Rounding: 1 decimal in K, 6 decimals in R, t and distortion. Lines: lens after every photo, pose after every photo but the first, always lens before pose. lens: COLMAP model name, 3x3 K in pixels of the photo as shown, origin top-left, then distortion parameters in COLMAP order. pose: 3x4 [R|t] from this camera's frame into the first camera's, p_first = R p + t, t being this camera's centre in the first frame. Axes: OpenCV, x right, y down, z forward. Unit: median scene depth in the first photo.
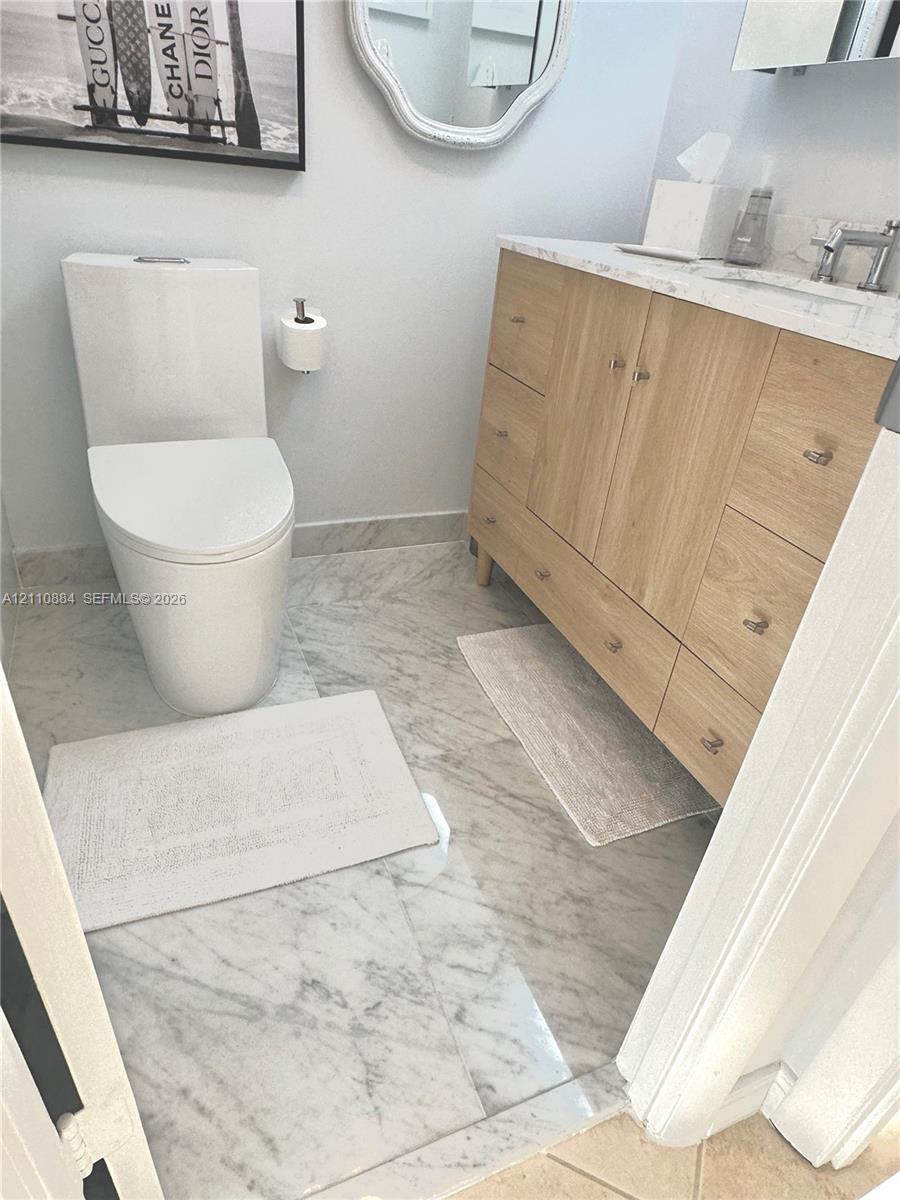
lens RADIAL K [[715.8, 0, 444.7], [0, 715.8, 600.1], [0, 0, 1]] dist [-0.000566, -0.000640]
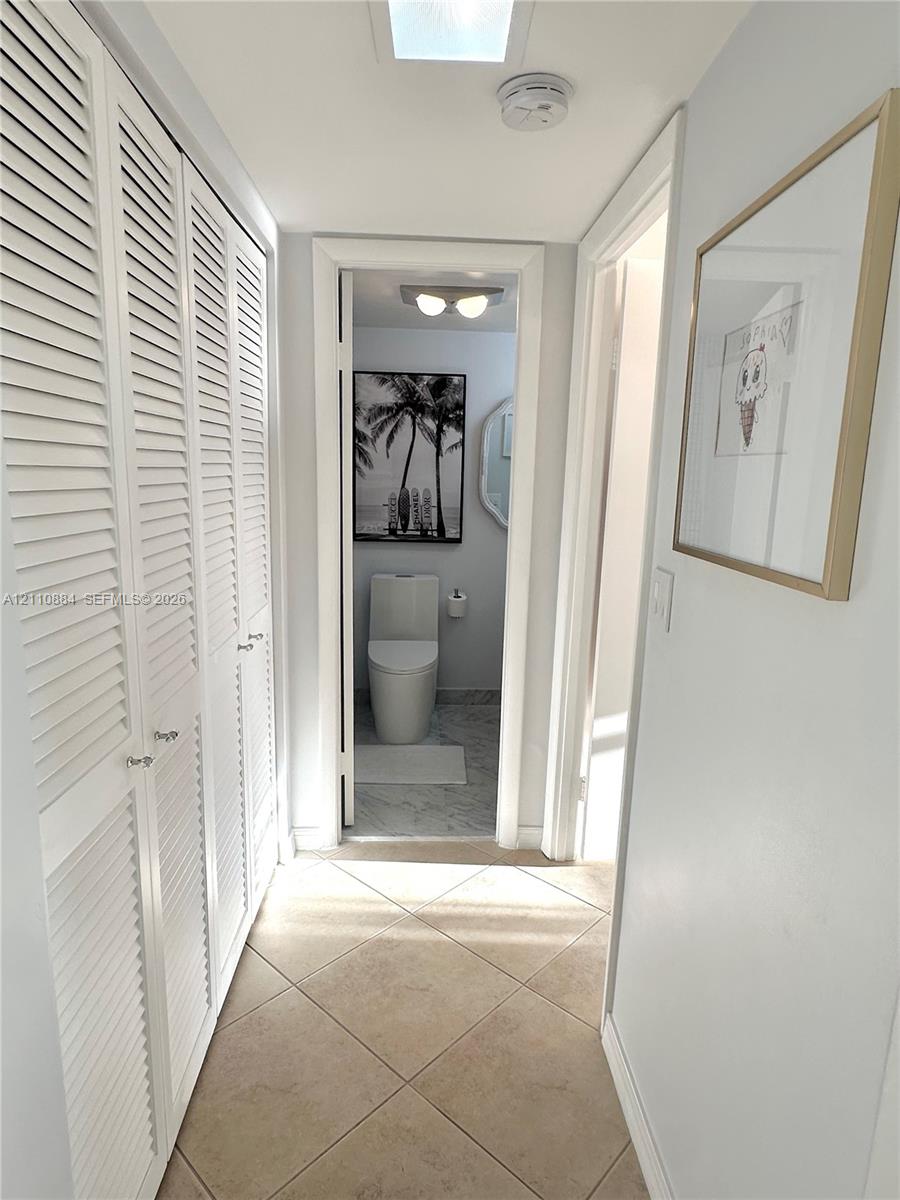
lens RADIAL K [[711.7, 0, 432.5], [0, 711.7, 600.1], [0, 0, 1]] dist [-0.001609, 0.000367]
pose [[0.931959, -0.000422, -0.362564, 0.720385], [-0.135987, 0.926589, -0.350629, 0.572614], [0.336096, 0.376076, 0.863485, -1.332422]]
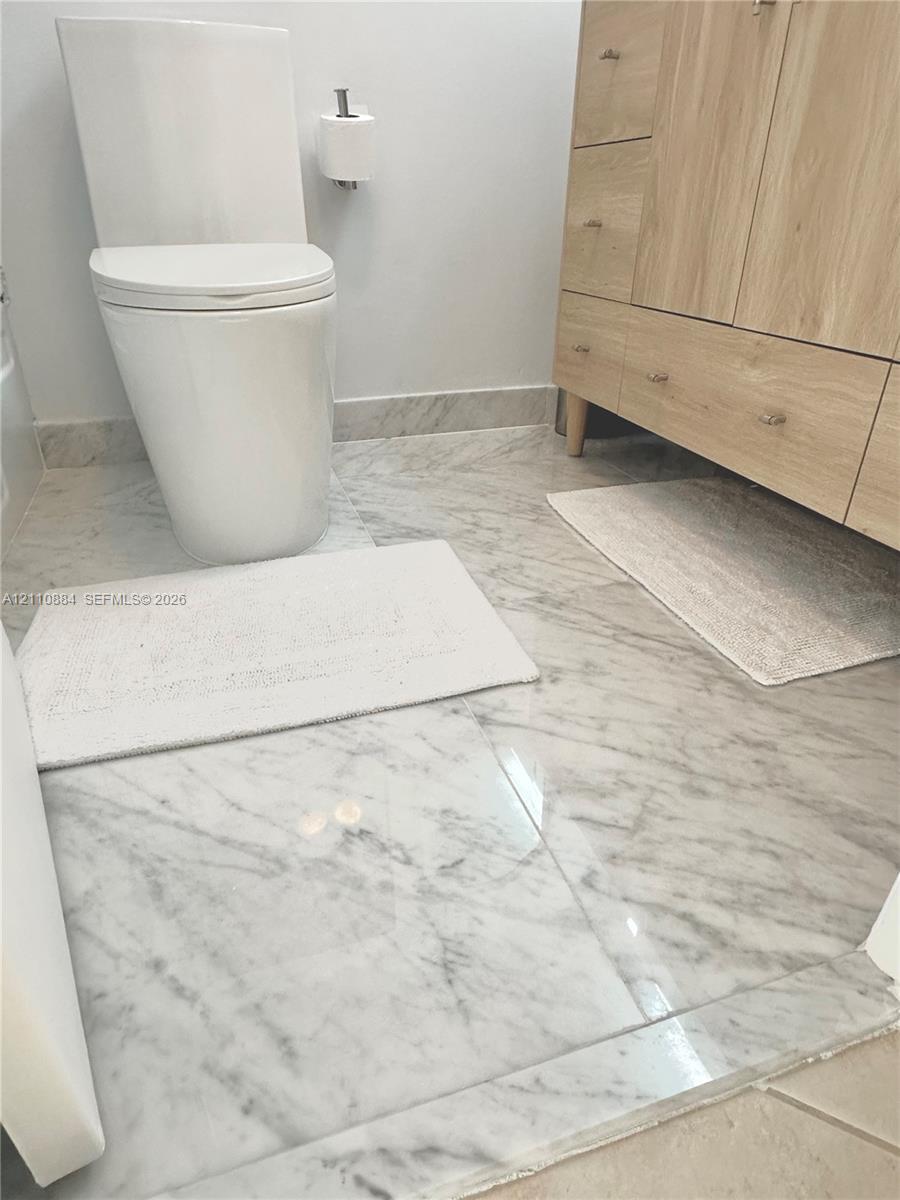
lens RADIAL K [[711.7, 0, 432.5], [0, 711.7, 600.1], [0, 0, 1]] dist [-0.001609, 0.000367]
pose [[0.991641, -0.039232, -0.122918, -0.020927], [0.033653, 0.998321, -0.047141, 0.260226], [0.124561, 0.042611, 0.991297, 0.253853]]
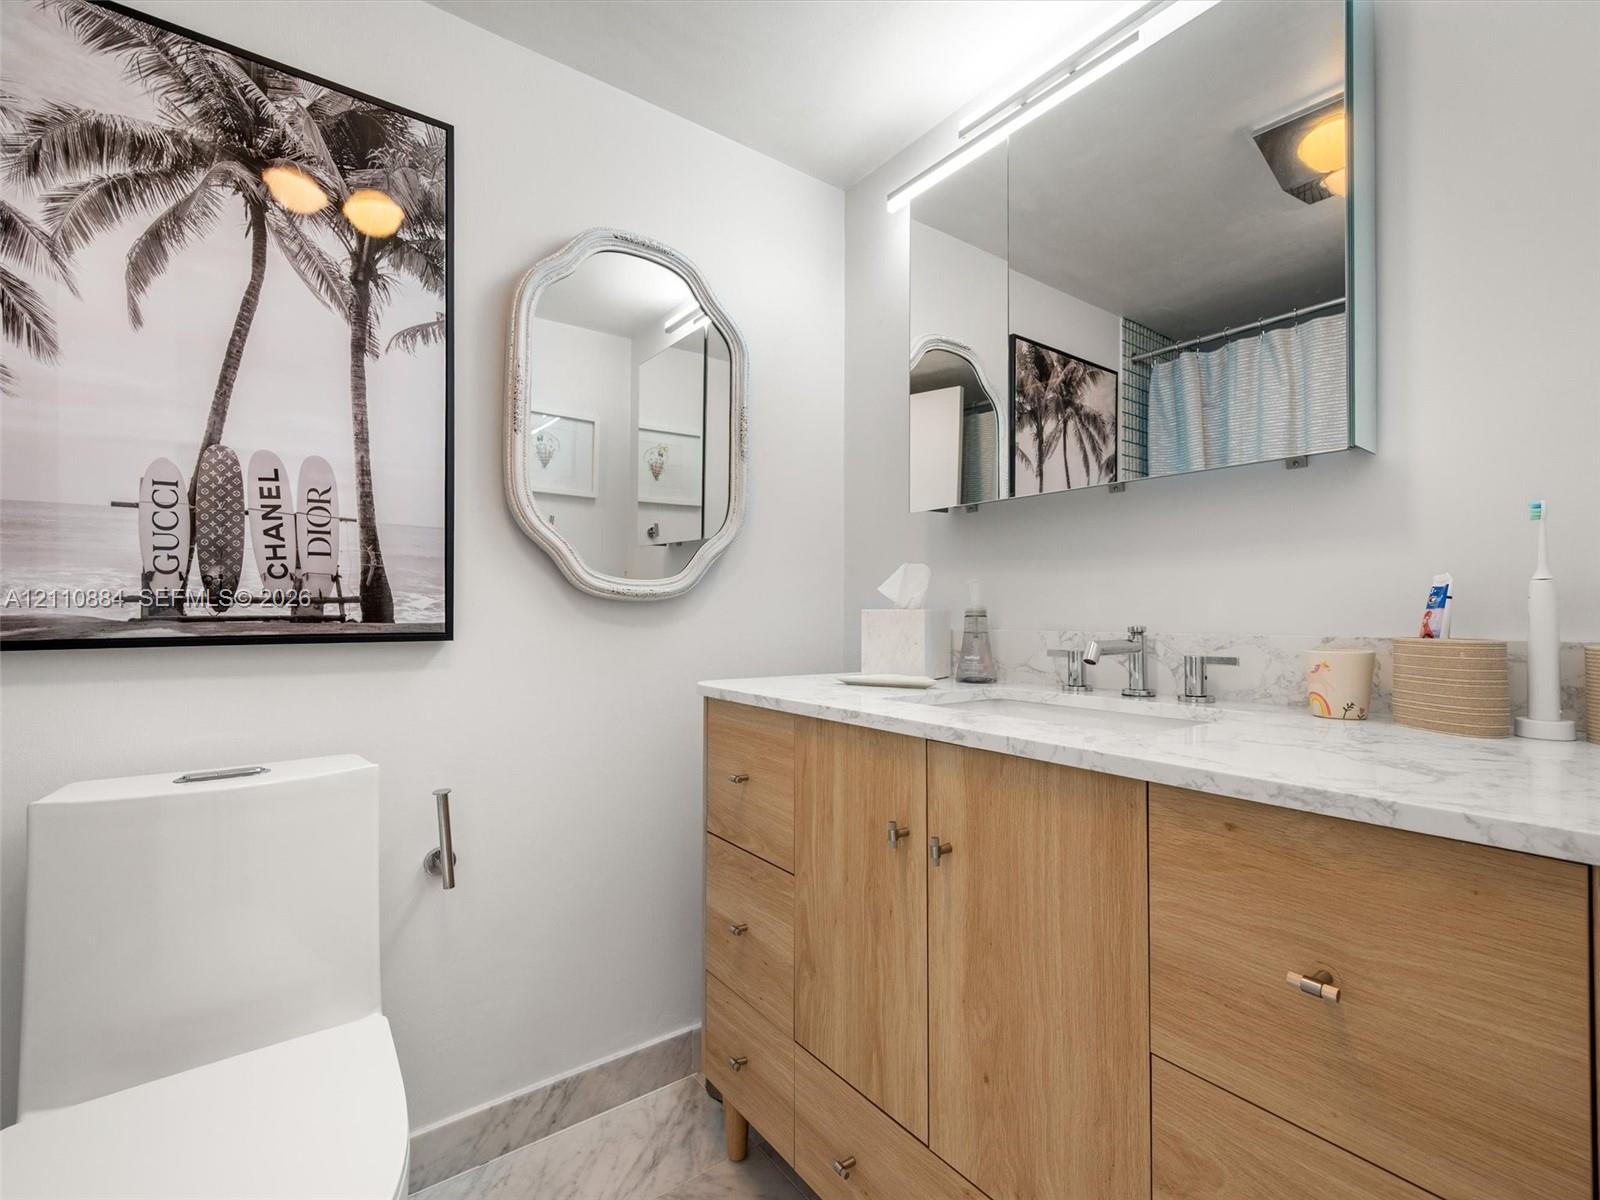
lens RADIAL K [[724.1, 0, 800.9], [0, 724.1, 598.1], [0, 0, 1]] dist [-0.002602, -0.000432]
pose [[0.964379, -0.086624, 0.249938, -0.016432], [0.204346, 0.843958, -0.495961, -0.167496], [-0.167976, 0.529368, 0.831597, 0.248146]]
